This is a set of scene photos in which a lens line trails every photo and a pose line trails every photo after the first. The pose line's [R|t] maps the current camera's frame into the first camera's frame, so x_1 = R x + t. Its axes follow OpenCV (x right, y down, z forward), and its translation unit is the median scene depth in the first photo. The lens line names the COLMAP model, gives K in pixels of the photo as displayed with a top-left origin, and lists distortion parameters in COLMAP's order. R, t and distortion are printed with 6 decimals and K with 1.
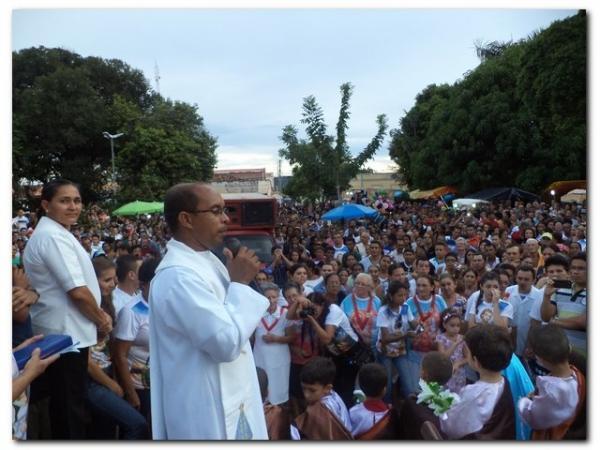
lens RADIAL K [[459.0, 0, 308.0], [0, 459.0, 208.5], [0, 0, 1]] dist [-0.037073, -0.005562]
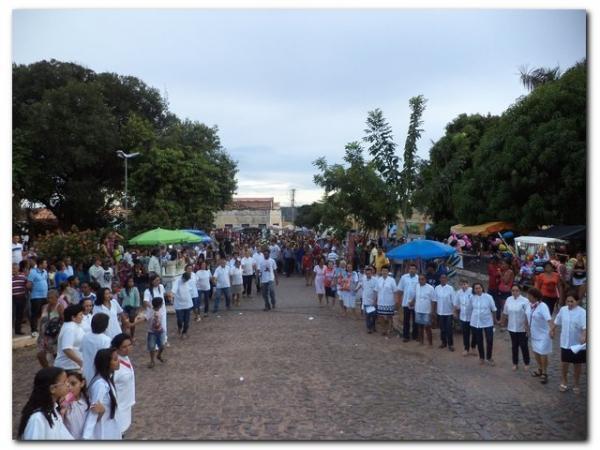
lens RADIAL K [[459.0, 0, 308.6], [0, 459.0, 210.4], [0, 0, 1]] dist [-0.037073, -0.005562]
pose [[0.999560, 0.029659, 0.000128, -0.059899], [-0.029589, 0.997479, -0.064492, -0.002207], [-0.002041, 0.064460, 0.997918, 0.094622]]
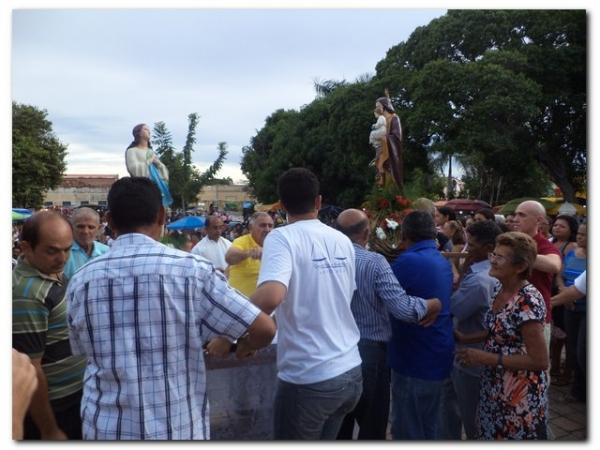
lens RADIAL K [[450.2, 0, 314.9], [0, 450.2, 208.3], [0, 0, 1]] dist [-0.043699, -0.008248]
pose [[0.948073, 0.025246, 0.317050, 0.011678], [-0.018577, 0.999538, -0.024039, -0.004433], [-0.317510, 0.016900, 0.948104, -0.097692]]
